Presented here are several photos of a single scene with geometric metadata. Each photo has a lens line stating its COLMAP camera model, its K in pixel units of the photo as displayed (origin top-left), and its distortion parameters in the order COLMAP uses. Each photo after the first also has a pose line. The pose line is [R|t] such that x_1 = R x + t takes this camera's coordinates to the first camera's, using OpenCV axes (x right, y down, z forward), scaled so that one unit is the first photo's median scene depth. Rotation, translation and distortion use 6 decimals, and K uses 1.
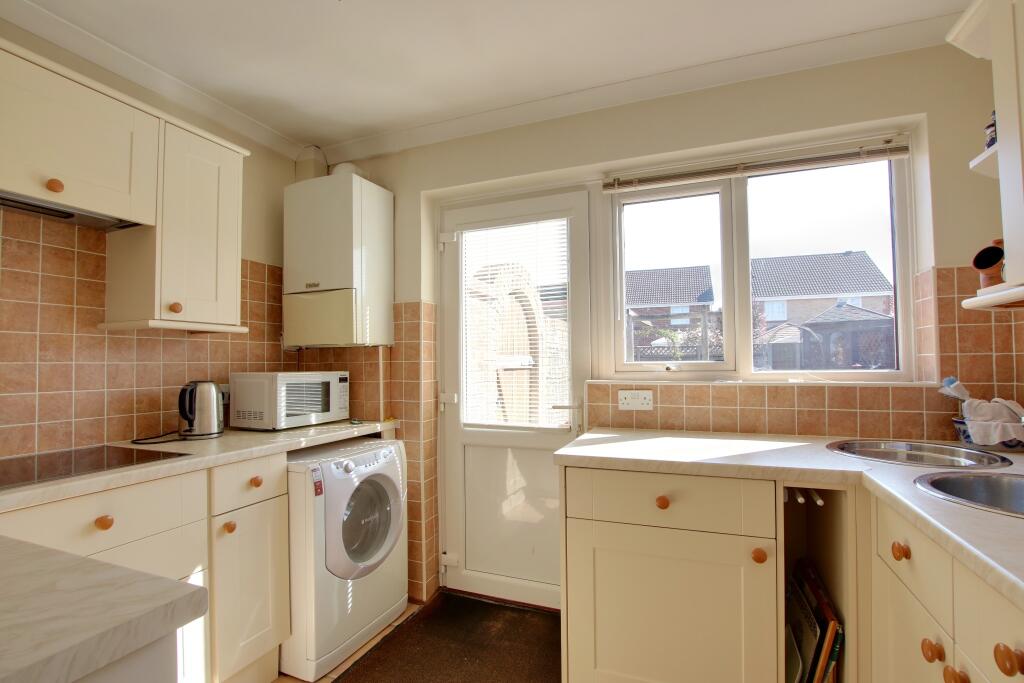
lens RADIAL K [[473.0, 0, 517.2], [0, 473.0, 349.6], [0, 0, 1]] dist [-0.037783, 0.006770]
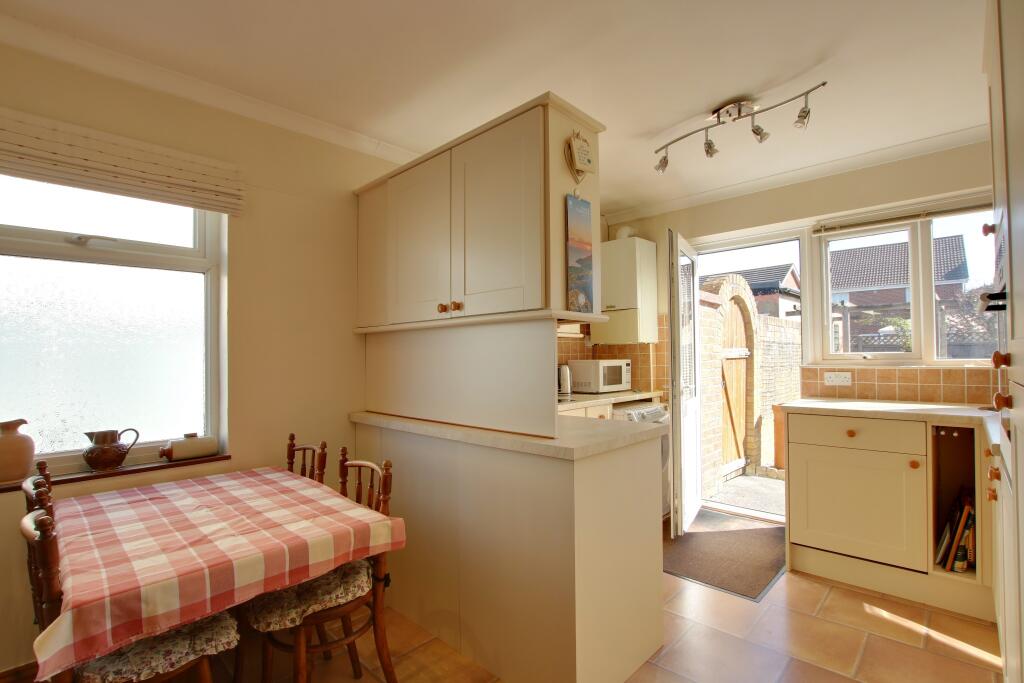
lens RADIAL K [[473.0, 0, 517.2], [0, 473.0, 349.6], [0, 0, 1]] dist [-0.037783, 0.006770]
pose [[0.923890, -0.006591, -0.382602, -0.116303], [0.013947, 0.999767, 0.016455, -0.021488], [0.382405, -0.020538, 0.923767, -0.705553]]
